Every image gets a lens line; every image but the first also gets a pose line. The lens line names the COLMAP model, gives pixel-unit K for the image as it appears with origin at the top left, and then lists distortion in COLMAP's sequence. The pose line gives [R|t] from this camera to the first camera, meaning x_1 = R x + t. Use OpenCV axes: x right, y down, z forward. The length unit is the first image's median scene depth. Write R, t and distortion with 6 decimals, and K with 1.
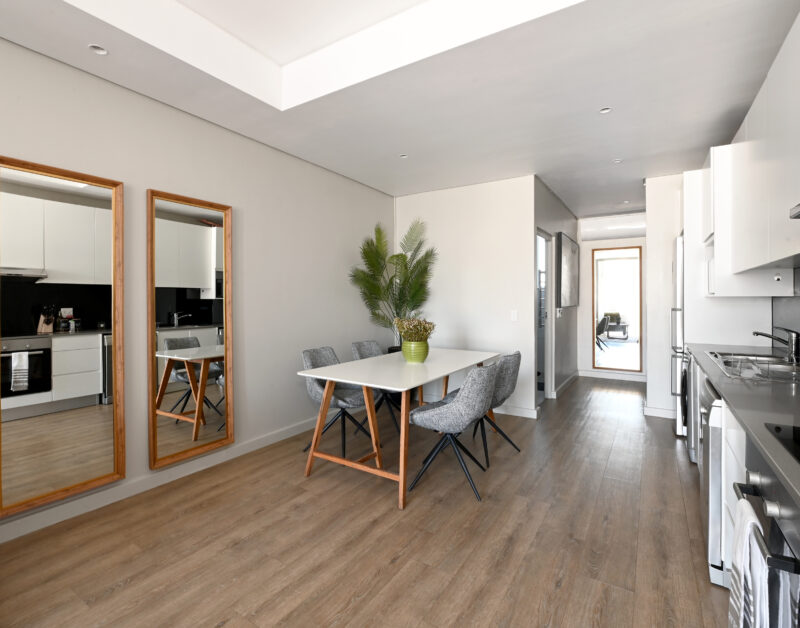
lens RADIAL K [[390.8, 0, 367.7], [0, 390.8, 293.9], [0, 0, 1]] dist [-0.001586, -0.004412]
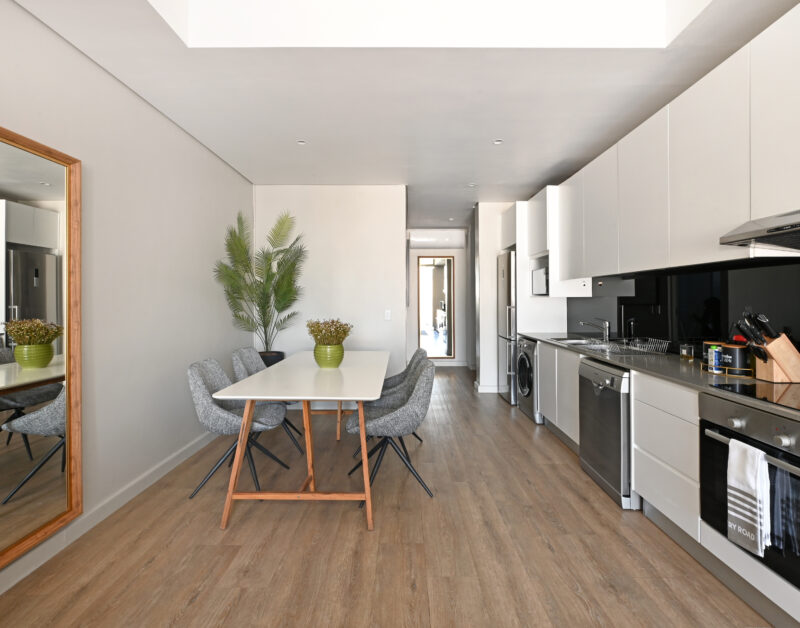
lens RADIAL K [[390.8, 0, 395.2], [0, 390.8, 290.3], [0, 0, 1]] dist [-0.001586, -0.004412]
pose [[0.834010, 0.012428, 0.551609, -0.307186], [-0.007160, 0.999906, -0.011703, 0.002775], [-0.551703, 0.005811, 0.834020, 0.169528]]
